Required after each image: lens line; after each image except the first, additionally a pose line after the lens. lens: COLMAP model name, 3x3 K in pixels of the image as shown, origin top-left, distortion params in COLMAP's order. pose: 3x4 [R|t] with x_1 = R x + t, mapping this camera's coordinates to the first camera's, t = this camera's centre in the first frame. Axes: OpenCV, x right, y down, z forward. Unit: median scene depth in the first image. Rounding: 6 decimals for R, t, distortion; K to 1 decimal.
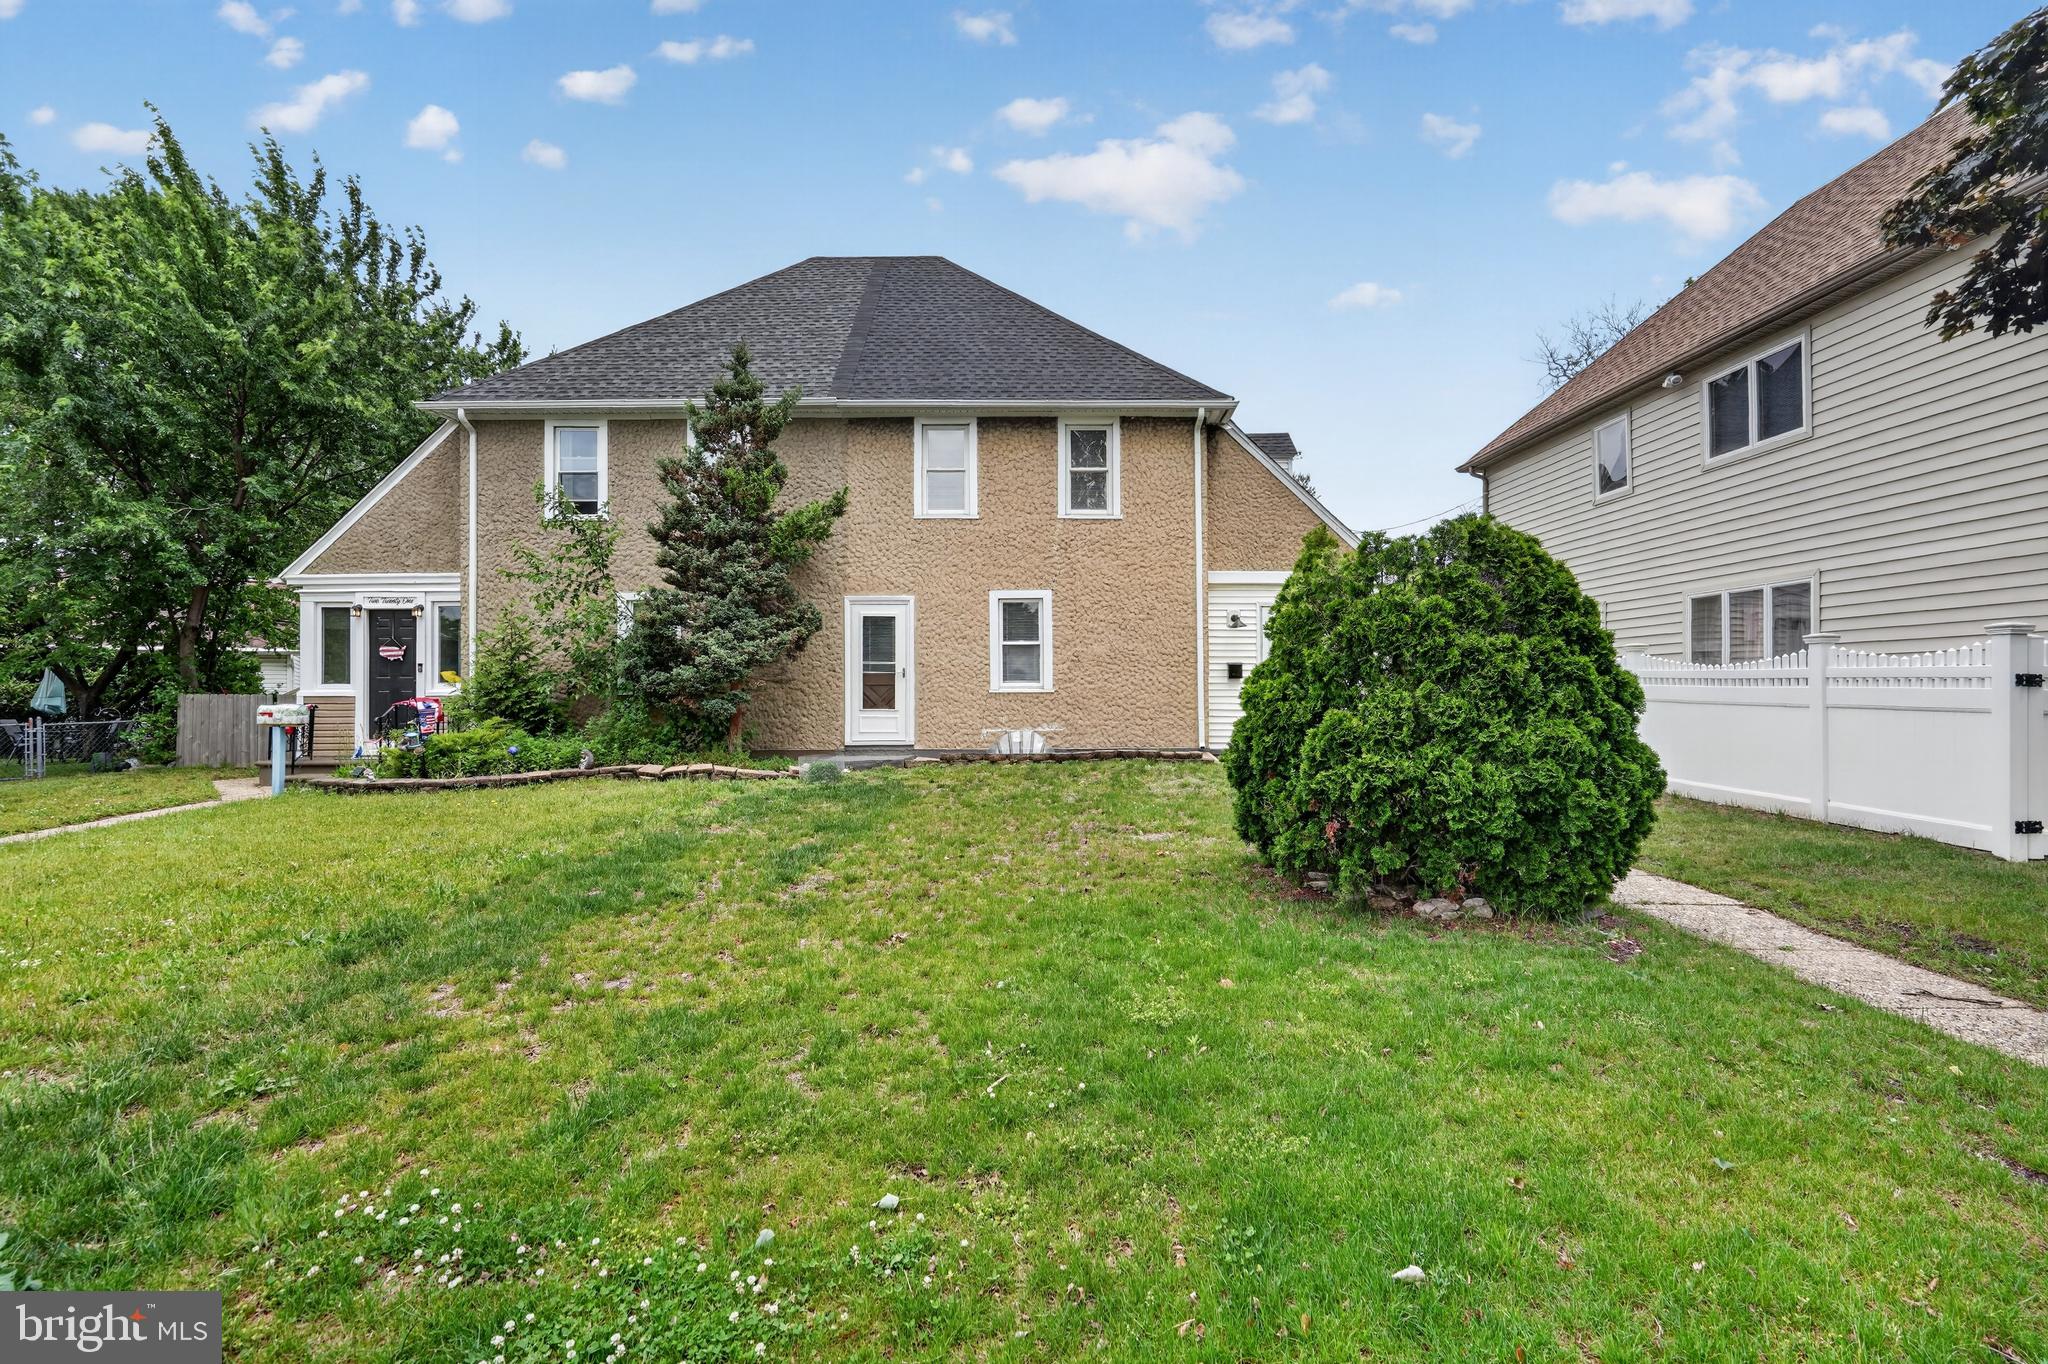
lens RADIAL K [[932.7, 0, 1024.5], [0, 932.7, 693.4], [0, 0, 1]] dist [-0.003091, 0.000948]
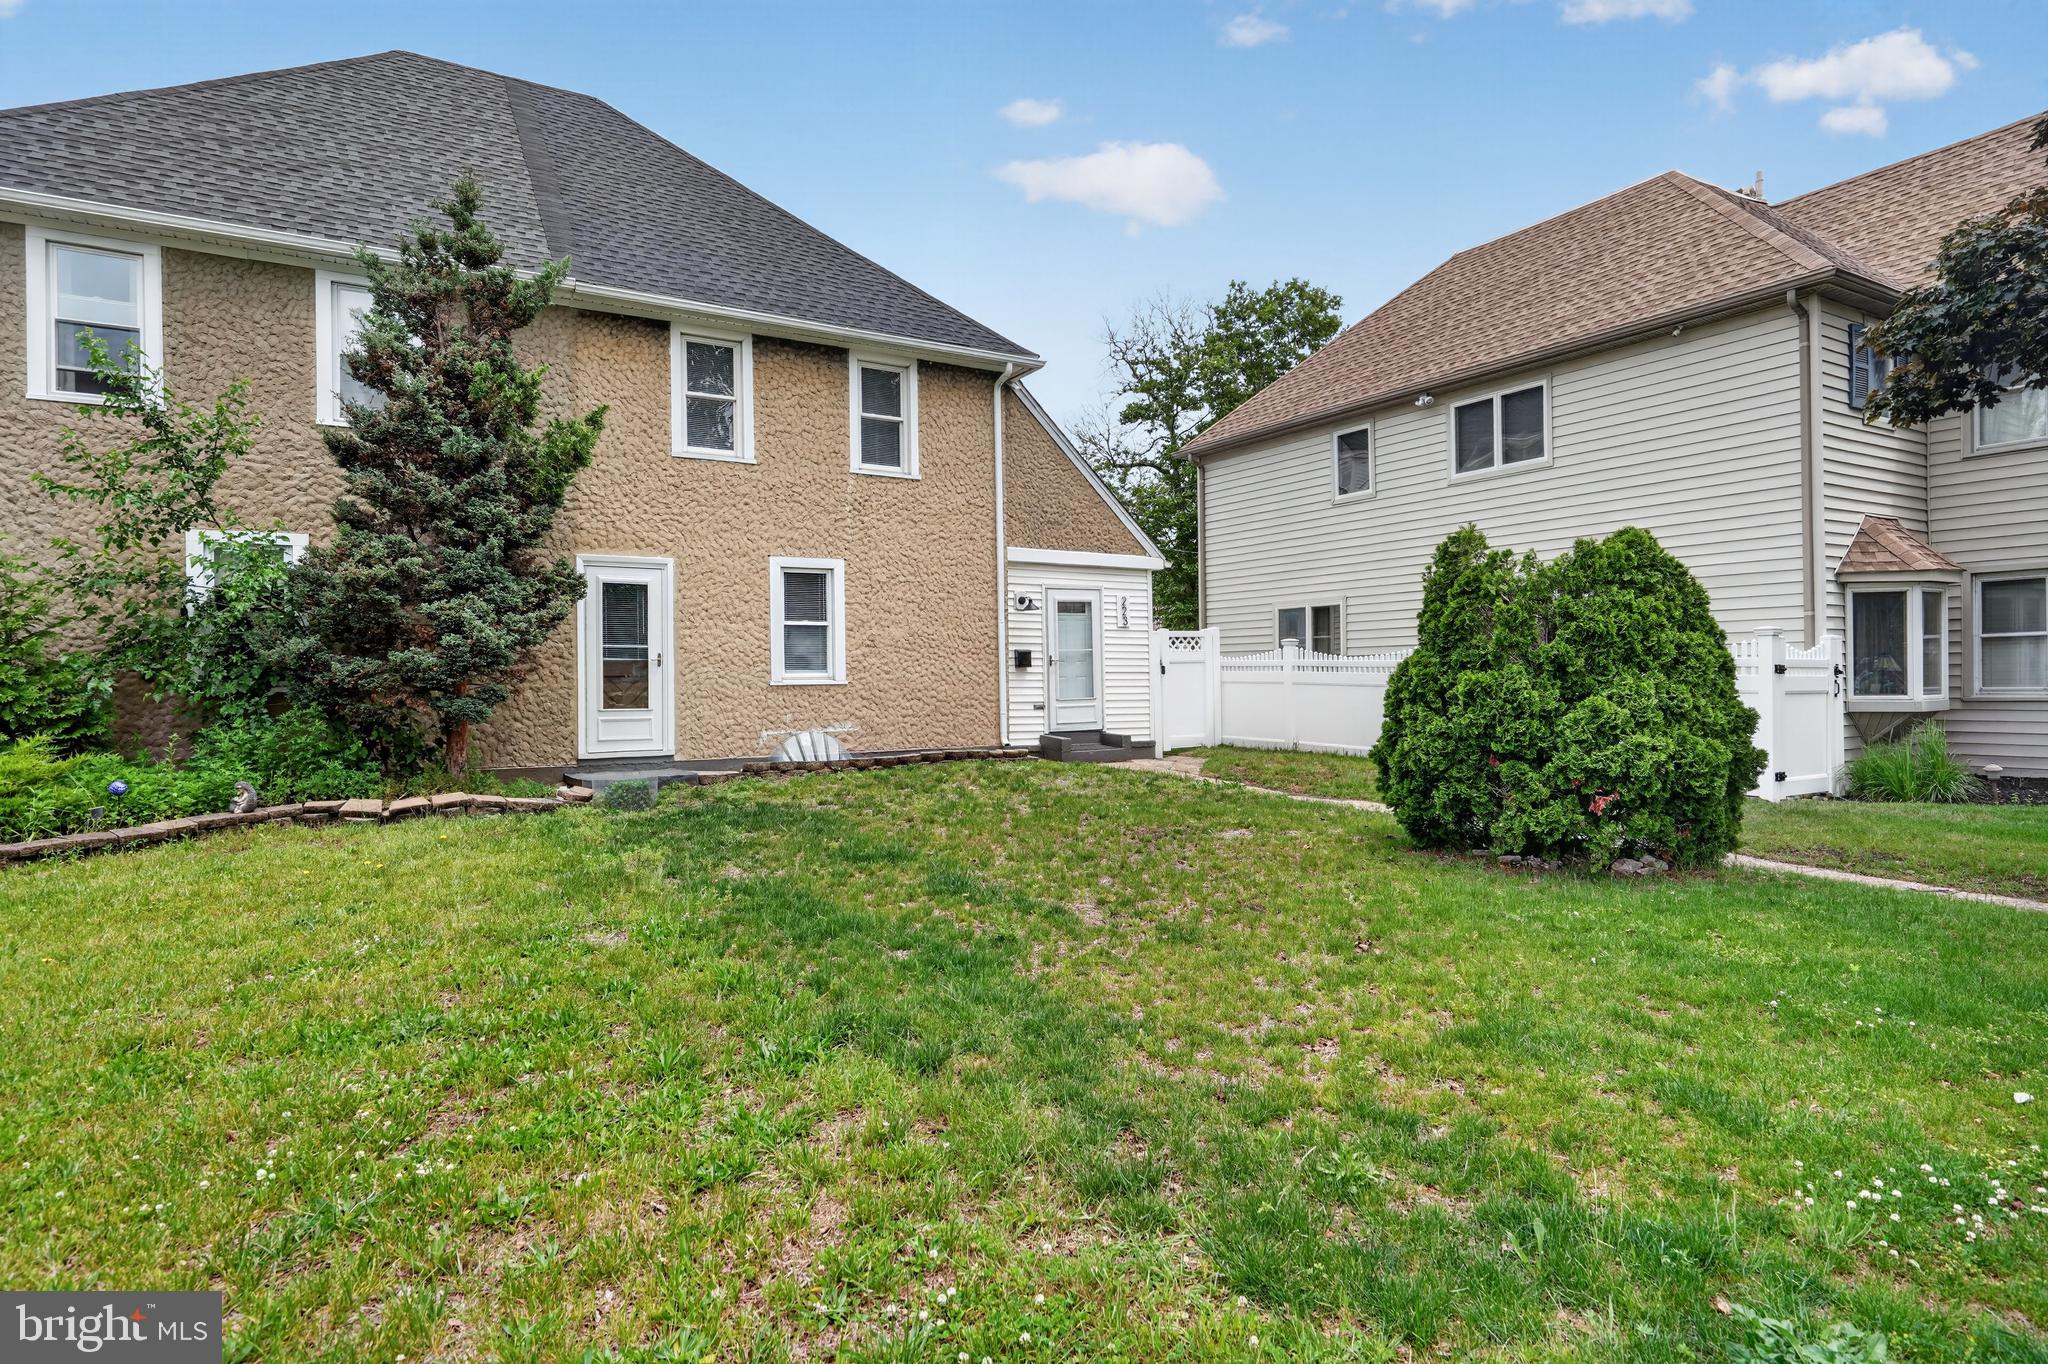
lens RADIAL K [[1135.6, 0, 1021.1], [0, 1135.6, 673.2], [0, 0, 1]] dist [0.018844, 0.000053]
pose [[0.860863, -0.002632, 0.508830, -0.346874], [0.007535, 0.999943, -0.007575, -0.002187], [-0.508781, 0.010355, 0.860834, 0.061624]]
